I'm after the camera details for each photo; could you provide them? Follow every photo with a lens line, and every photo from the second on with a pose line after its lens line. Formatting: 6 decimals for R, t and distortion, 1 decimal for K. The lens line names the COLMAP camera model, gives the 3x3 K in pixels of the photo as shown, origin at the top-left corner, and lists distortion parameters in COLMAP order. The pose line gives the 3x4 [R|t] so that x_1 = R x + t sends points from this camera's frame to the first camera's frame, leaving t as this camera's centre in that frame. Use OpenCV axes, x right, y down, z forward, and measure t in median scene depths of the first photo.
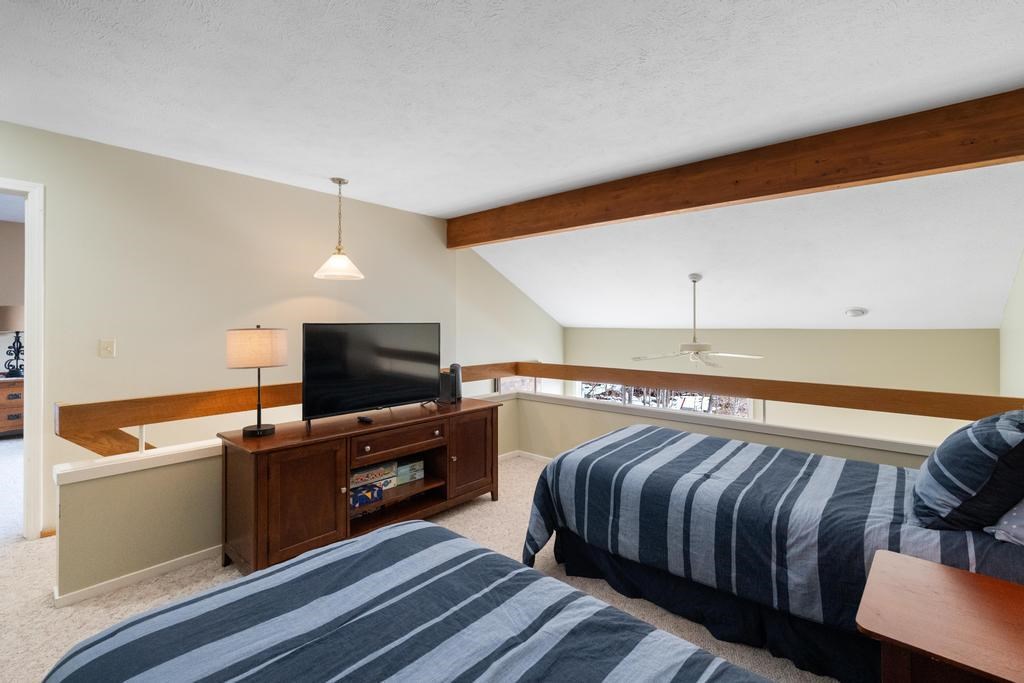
lens RADIAL K [[455.8, 0, 508.6], [0, 455.8, 327.0], [0, 0, 1]] dist [-0.001803, -0.000155]
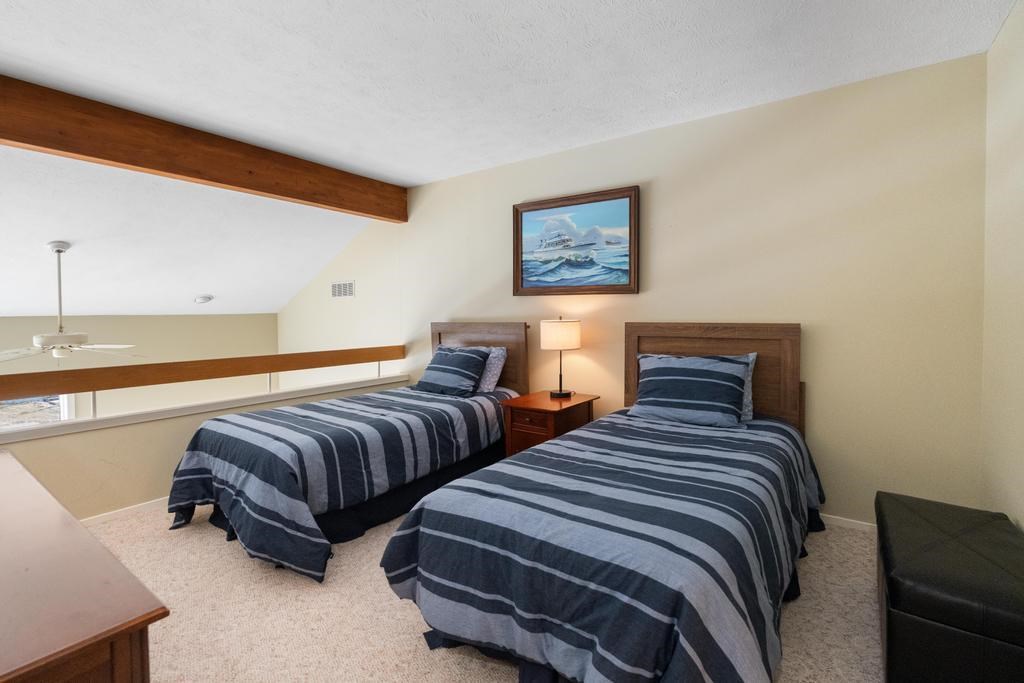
lens RADIAL K [[464.2, 0, 510.8], [0, 464.2, 336.2], [0, 0, 1]] dist [-0.001641, 0.000258]
pose [[-0.095513, -0.048574, 0.994242, -0.885593], [0.016086, 0.998603, 0.050333, 0.026542], [-0.995298, 0.020801, -0.094598, 0.686183]]
